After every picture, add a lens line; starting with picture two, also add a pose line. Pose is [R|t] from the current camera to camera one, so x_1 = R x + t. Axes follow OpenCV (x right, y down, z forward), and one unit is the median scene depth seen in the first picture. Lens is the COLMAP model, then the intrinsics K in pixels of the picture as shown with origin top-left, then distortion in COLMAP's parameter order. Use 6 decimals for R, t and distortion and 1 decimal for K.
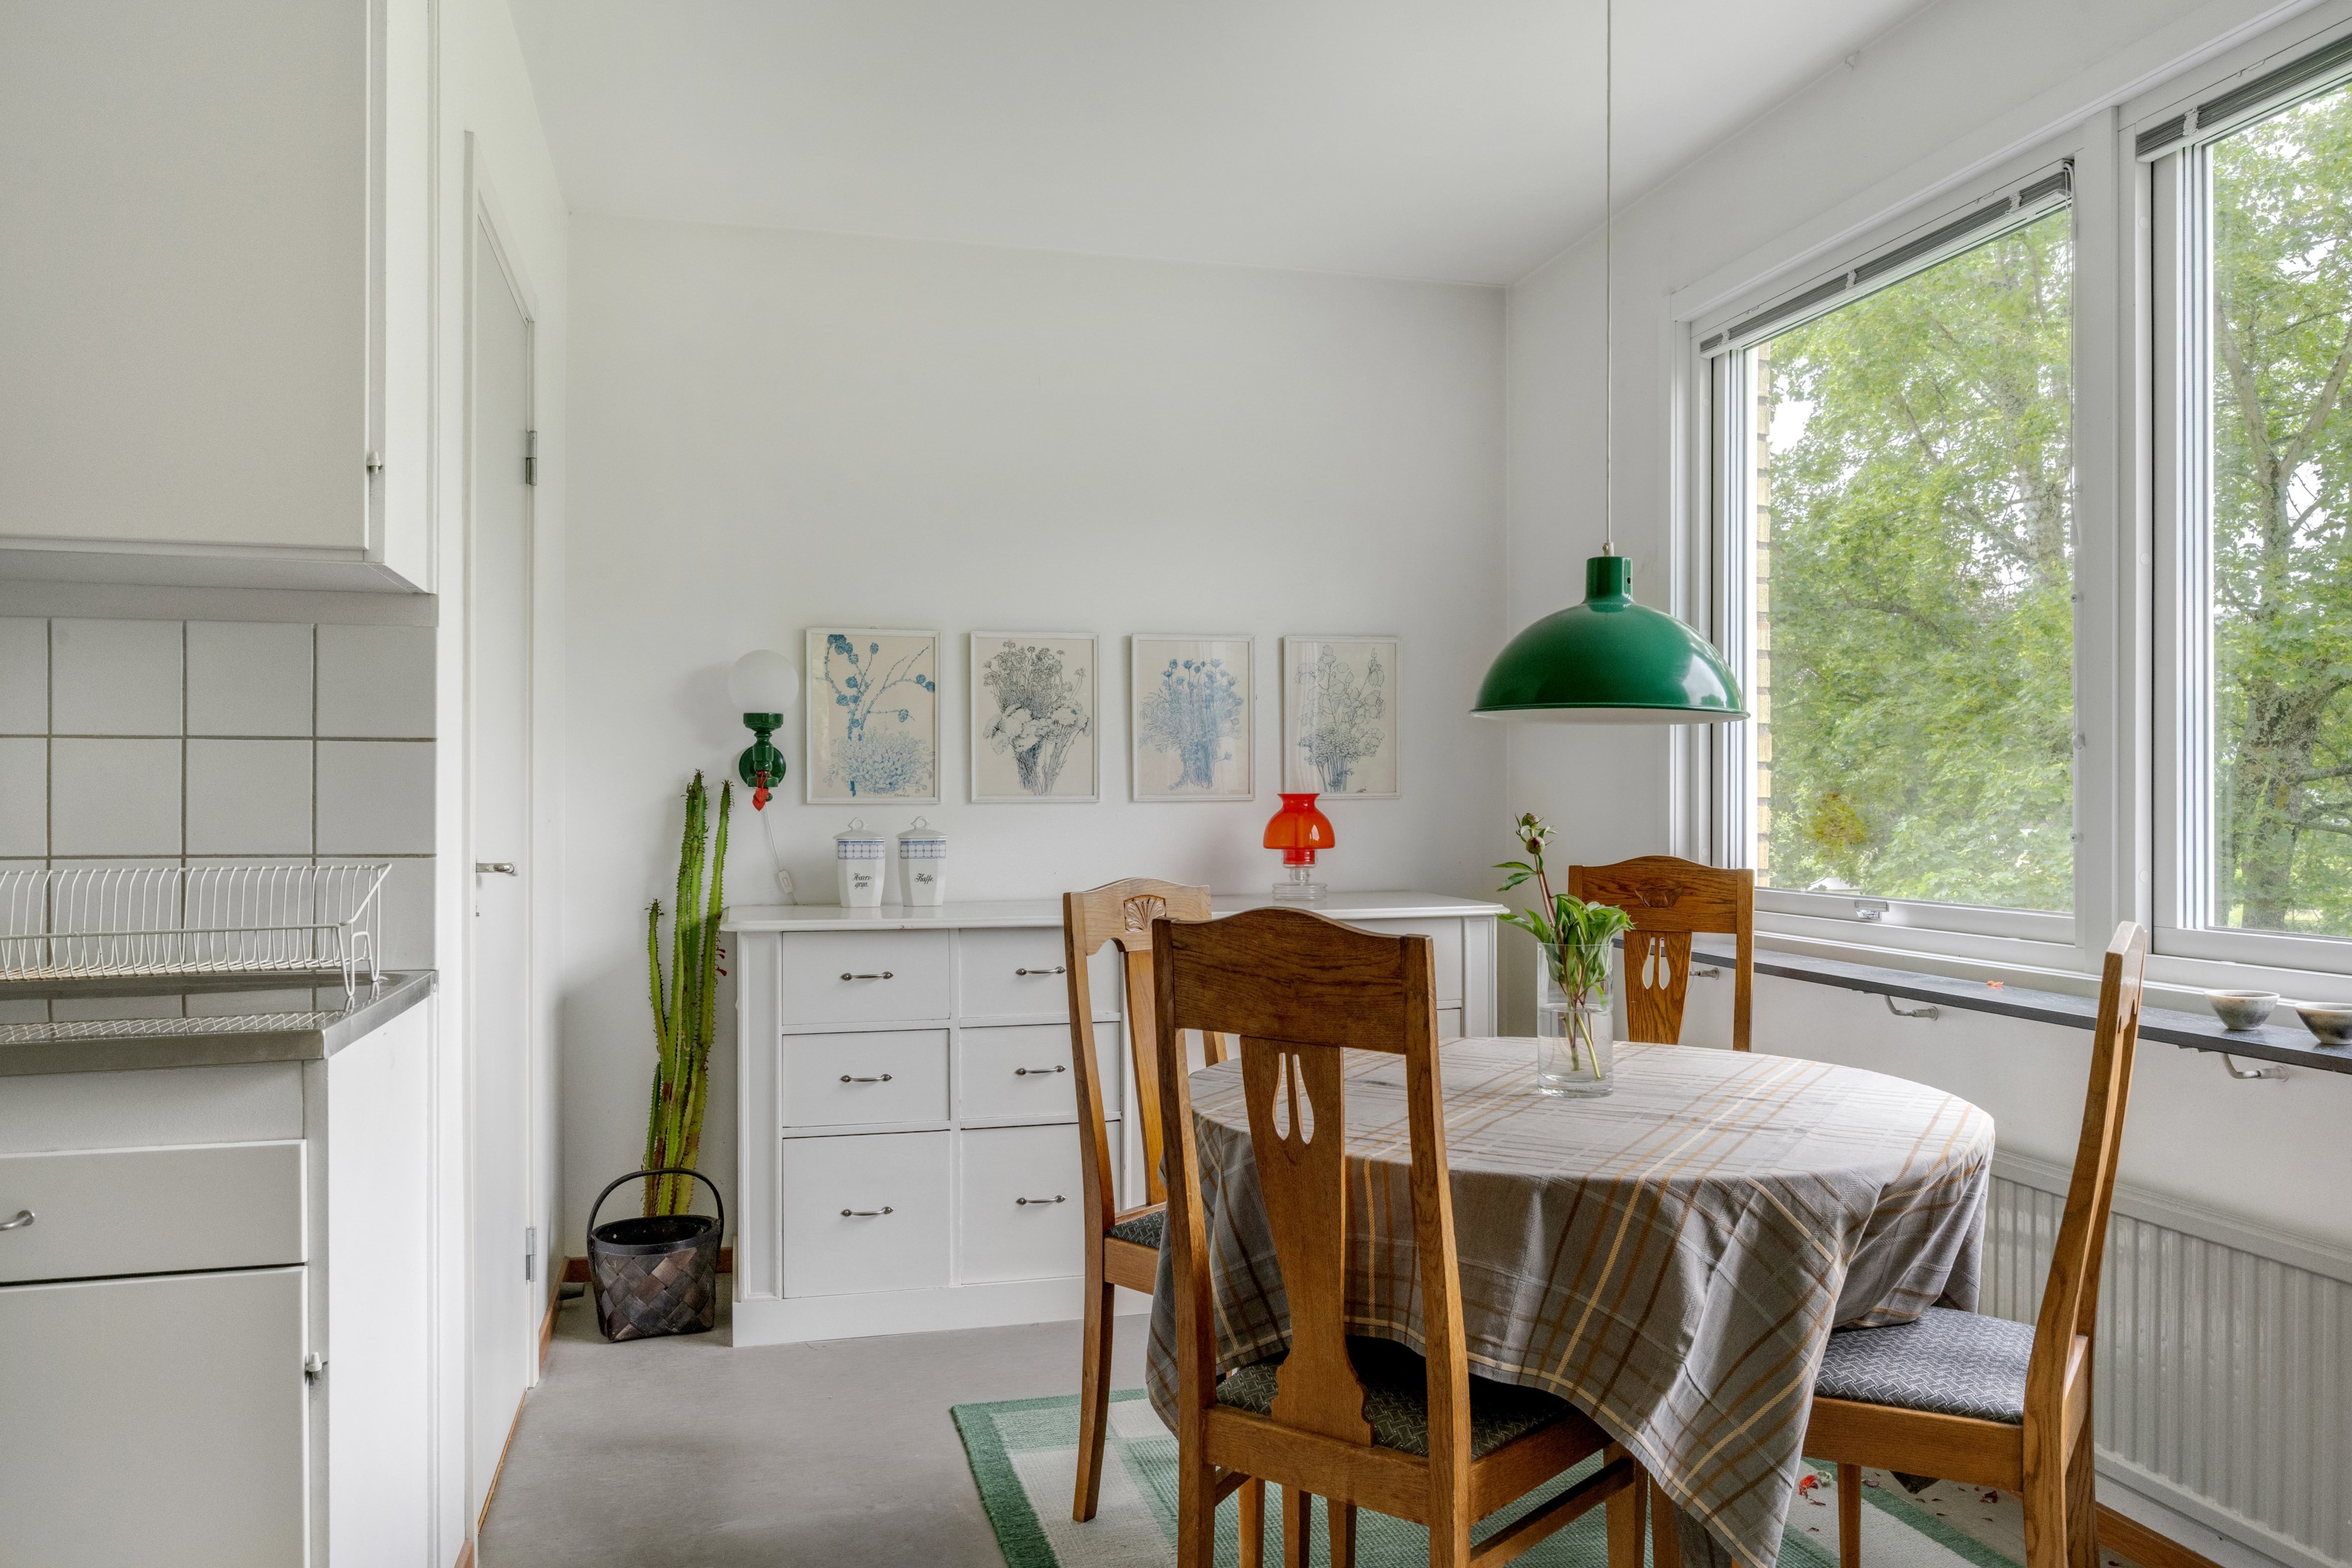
lens RADIAL K [[1672.2, 0, 1176.0], [0, 1672.2, 784.0], [0, 0, 1]] dist [-0.006690, -0.001397]
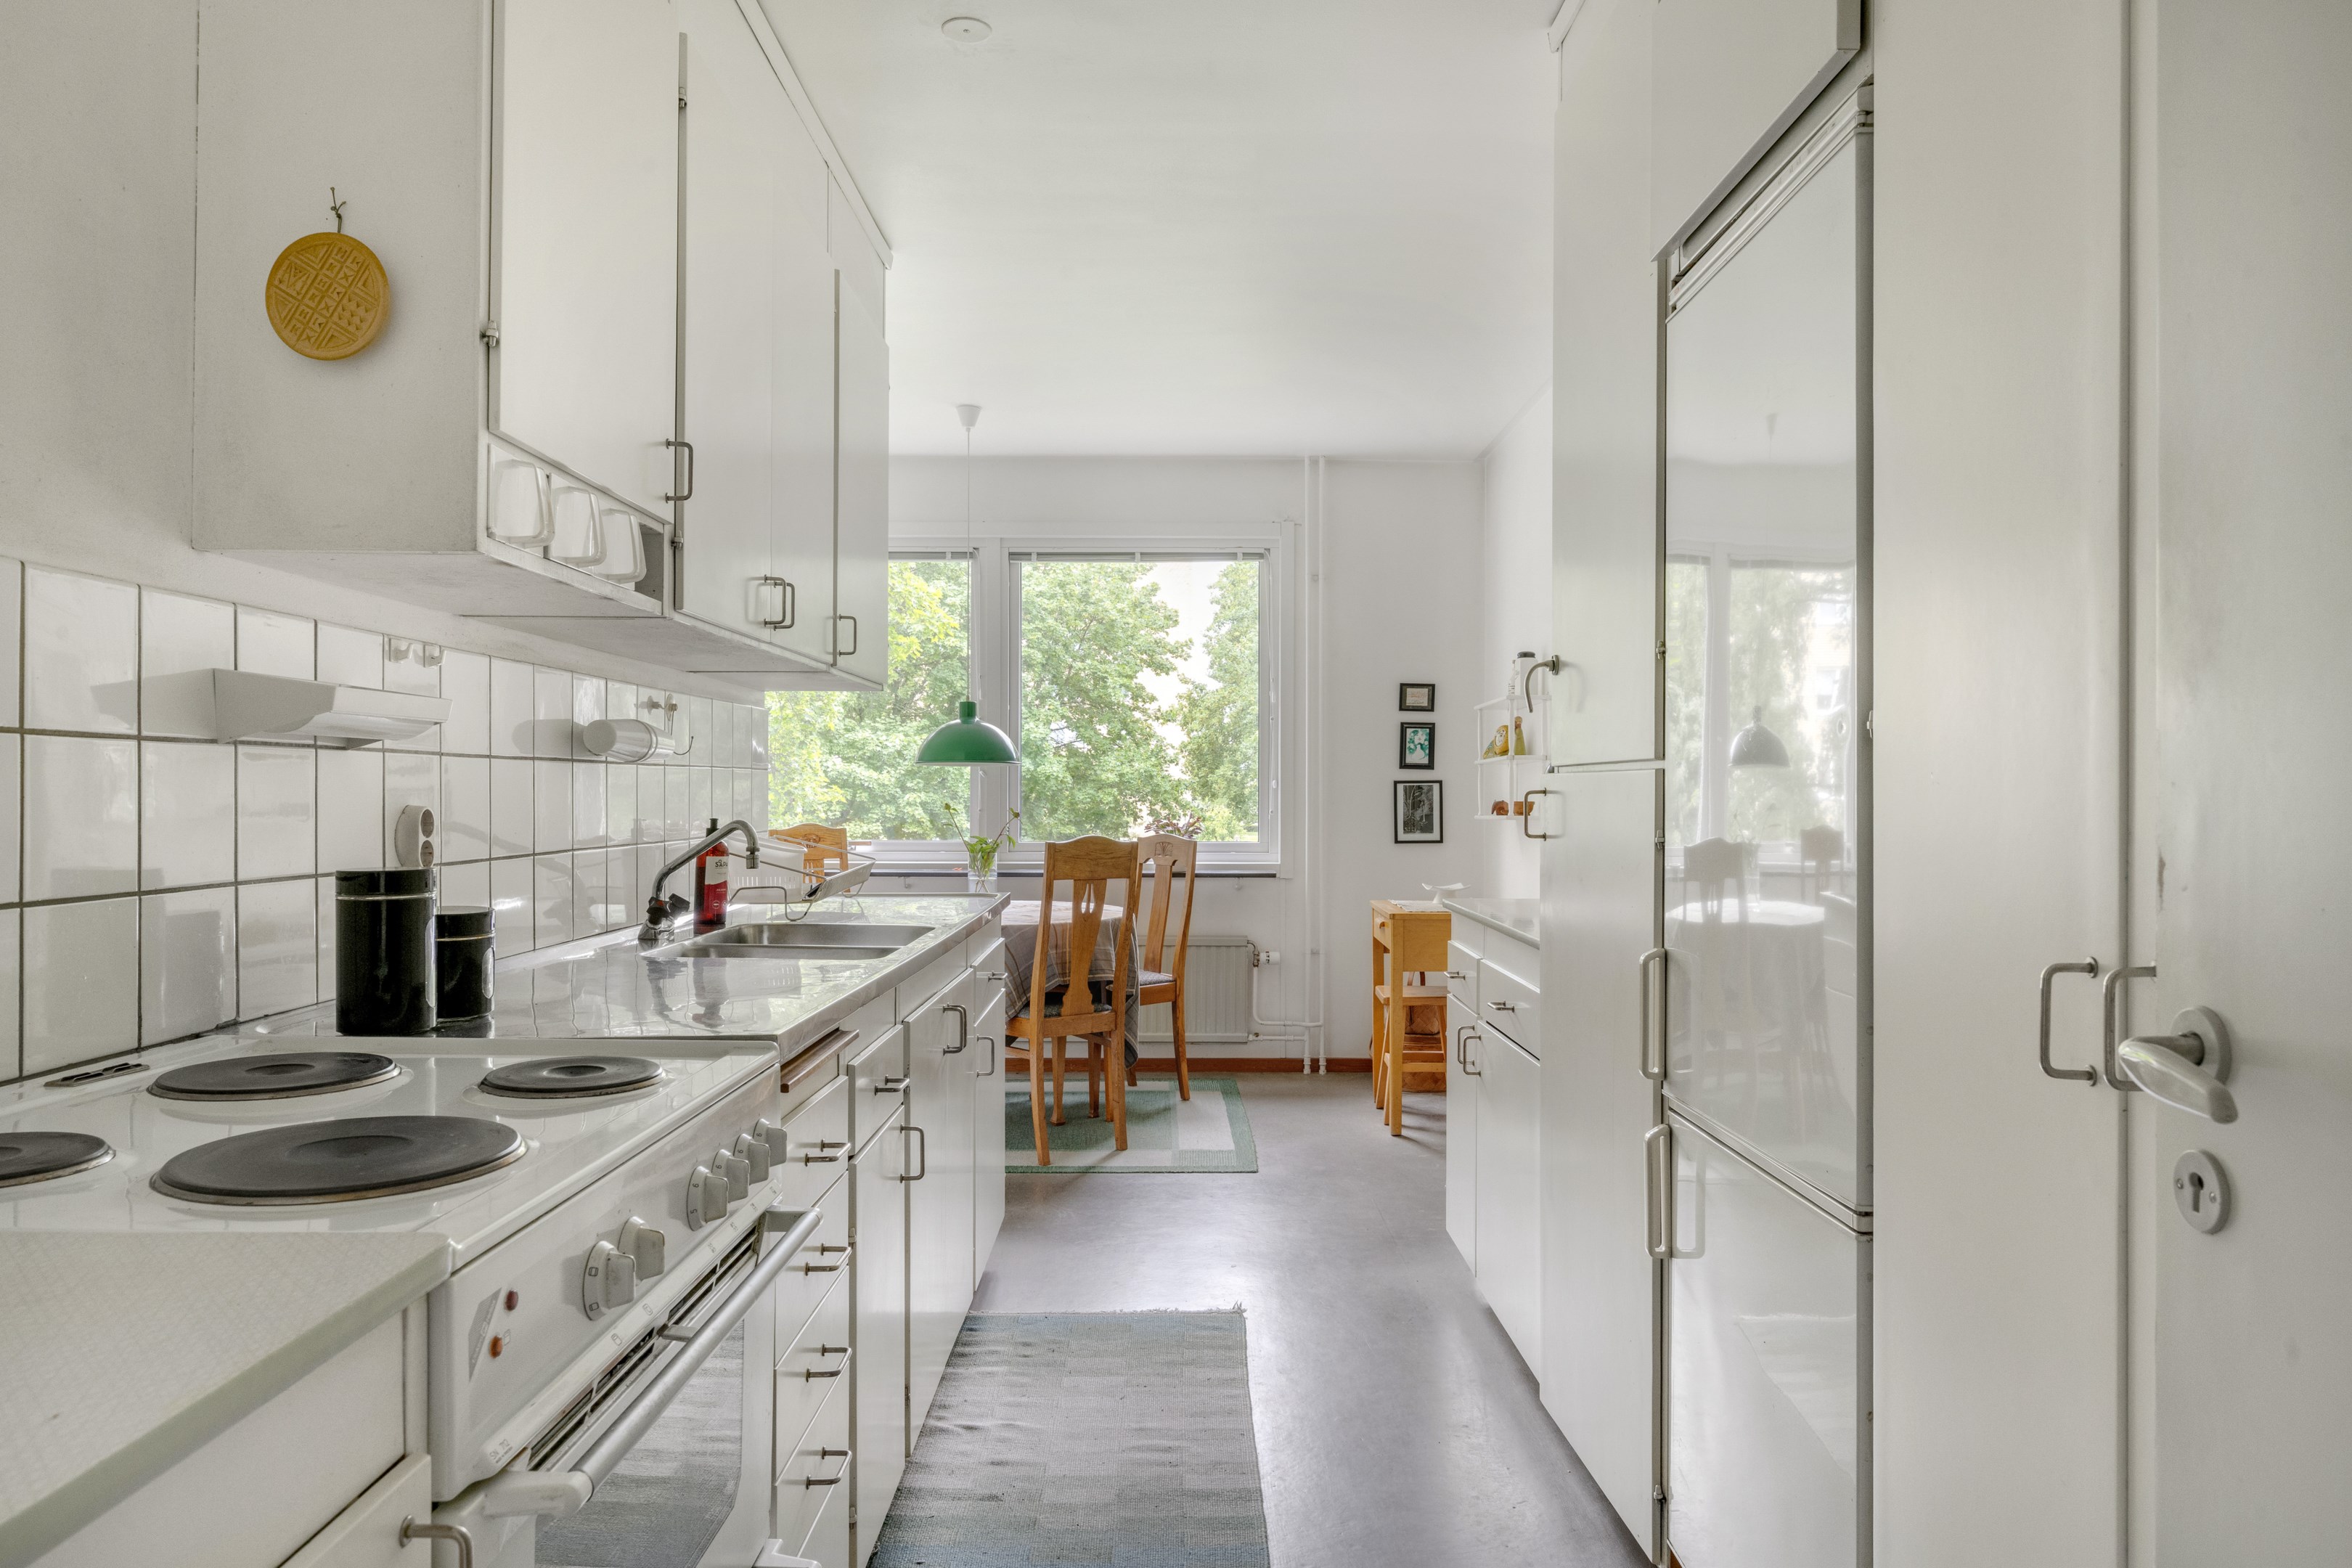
lens RADIAL K [[1505.8, 0, 1150.5], [0, 1505.8, 745.3], [0, 0, 1]] dist [0.001593, 0.000449]
pose [[0.273300, 0.027177, 0.961545, -1.420736], [-0.011292, 0.999623, -0.025044, -0.012175], [-0.961863, -0.004013, 0.273503, 0.086598]]
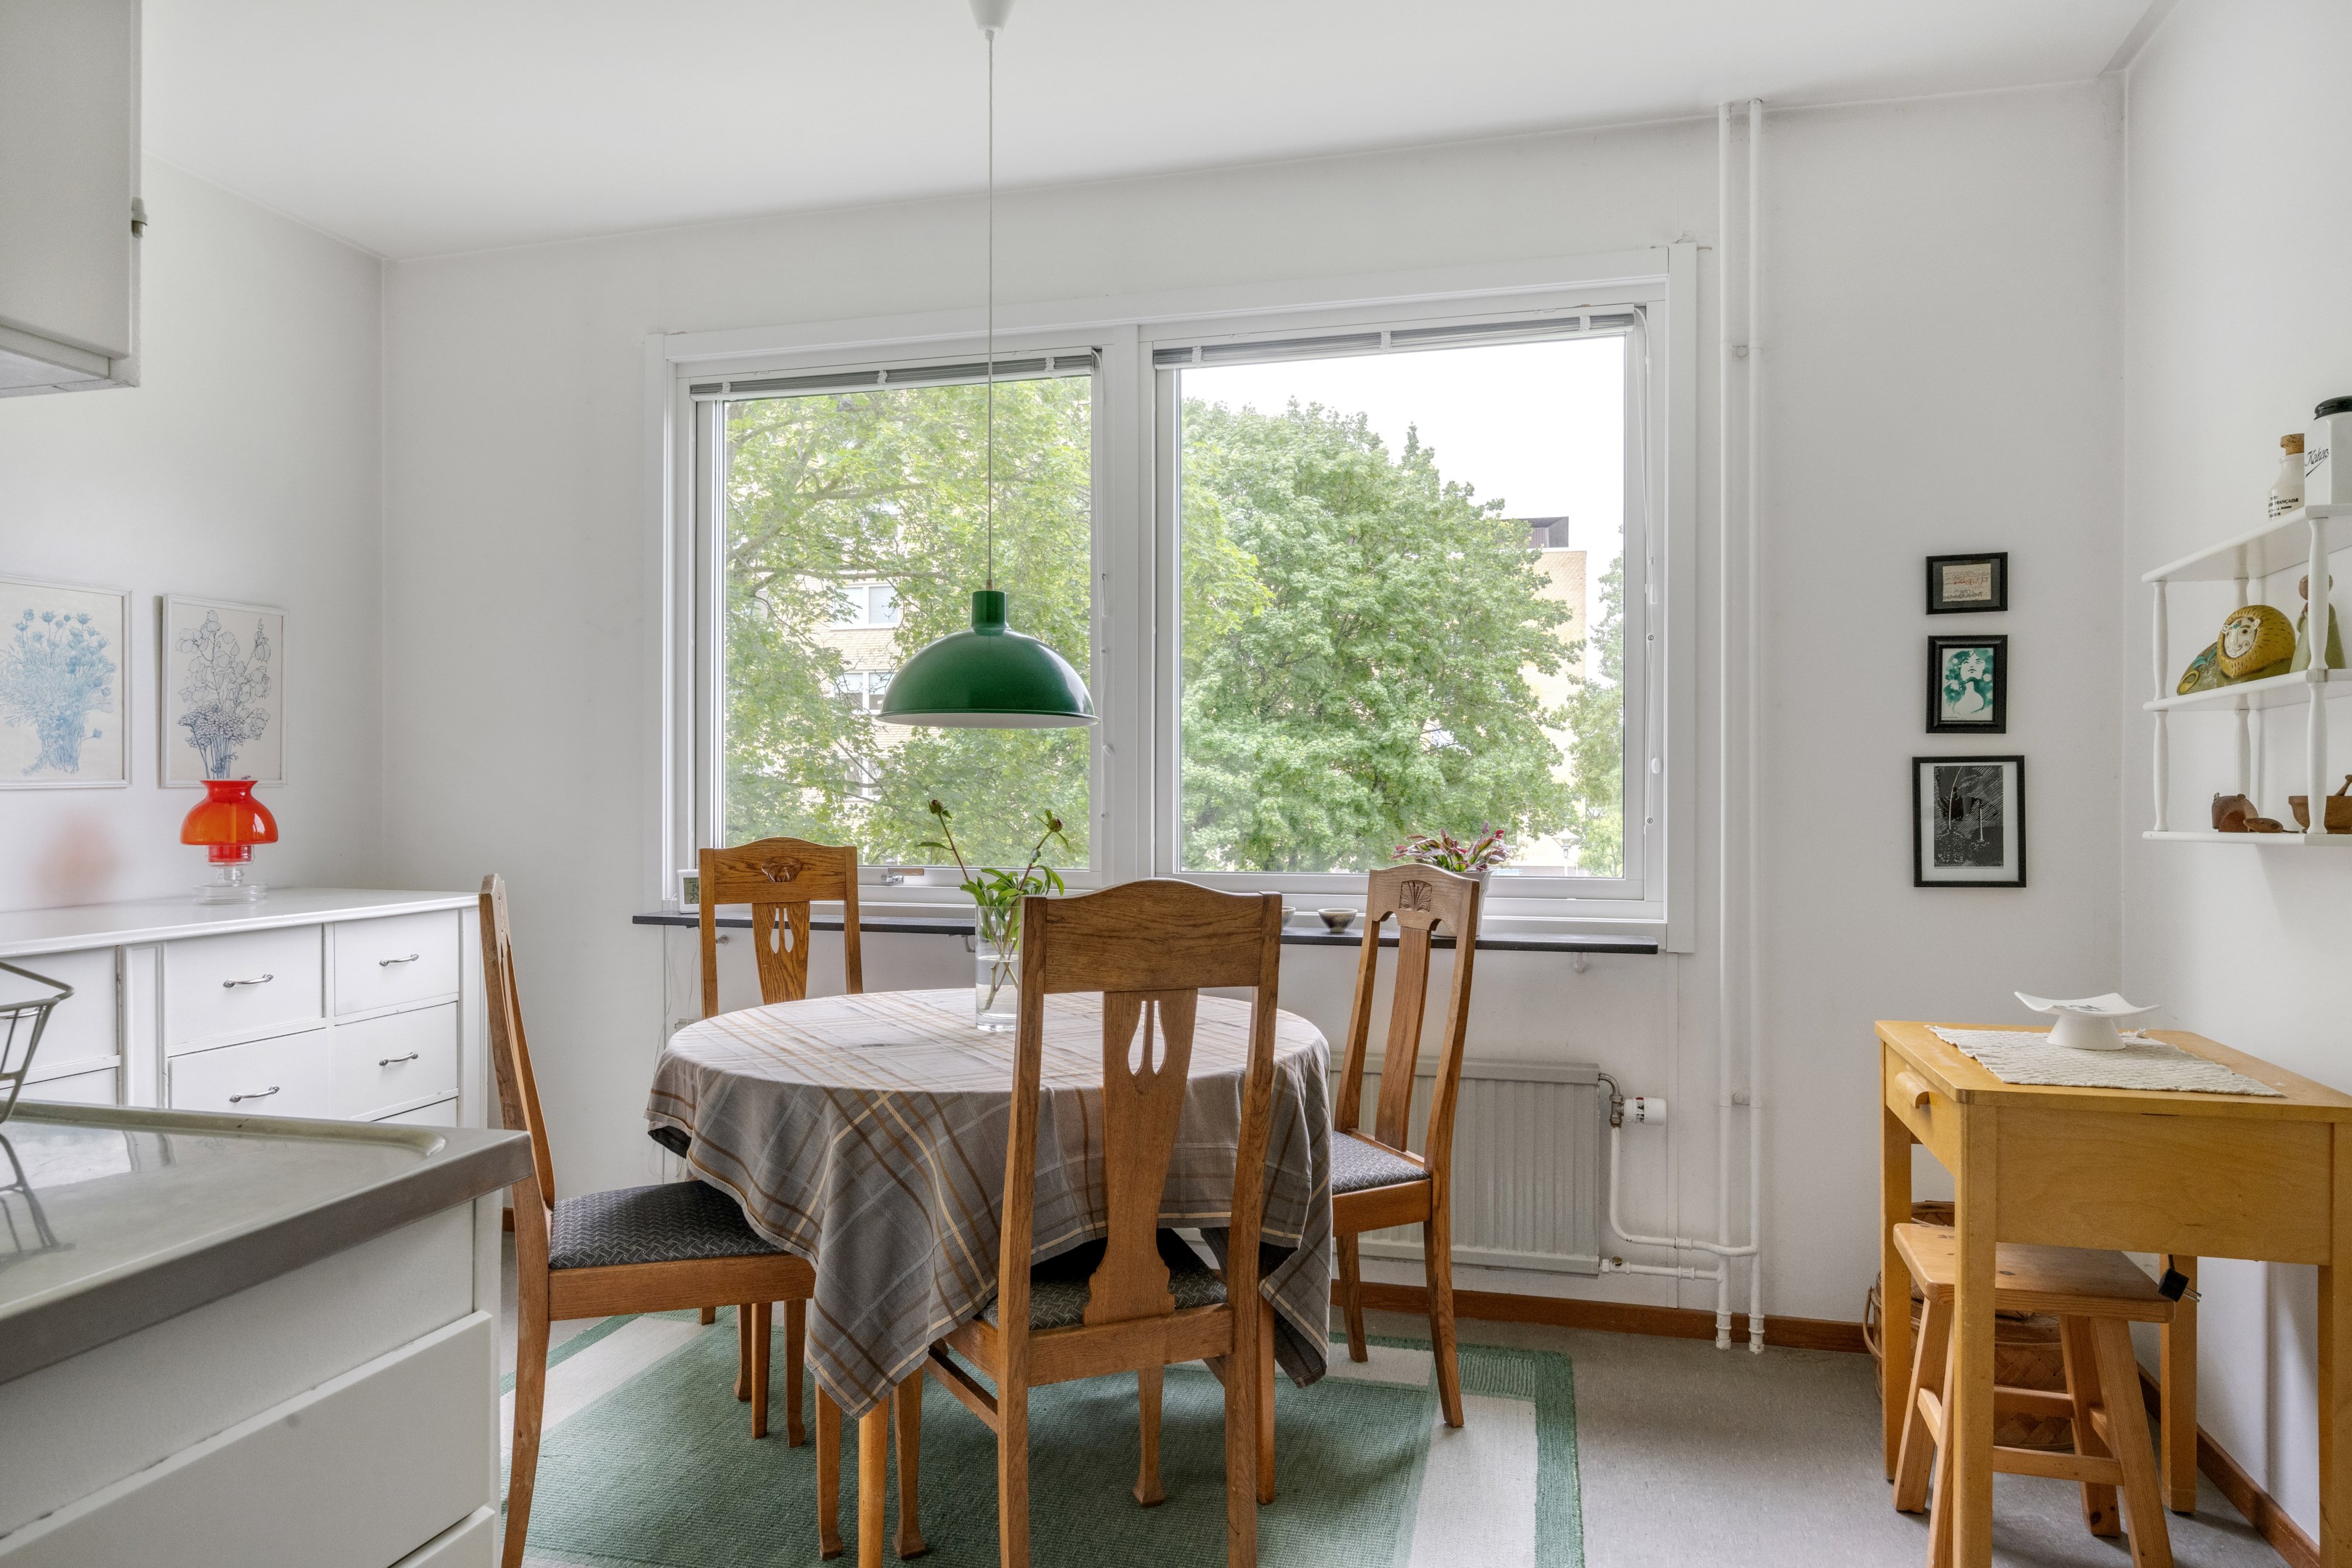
lens RADIAL K [[1473.4, 0, 1176.0], [0, 1473.4, 784.0], [0, 0, 1]] dist [0.001495, -0.001517]
pose [[0.498197, 0.005977, 0.867043, -0.470049], [-0.010397, 0.999946, -0.000918, 0.004218], [-0.867002, -0.008557, 0.498232, 0.260689]]
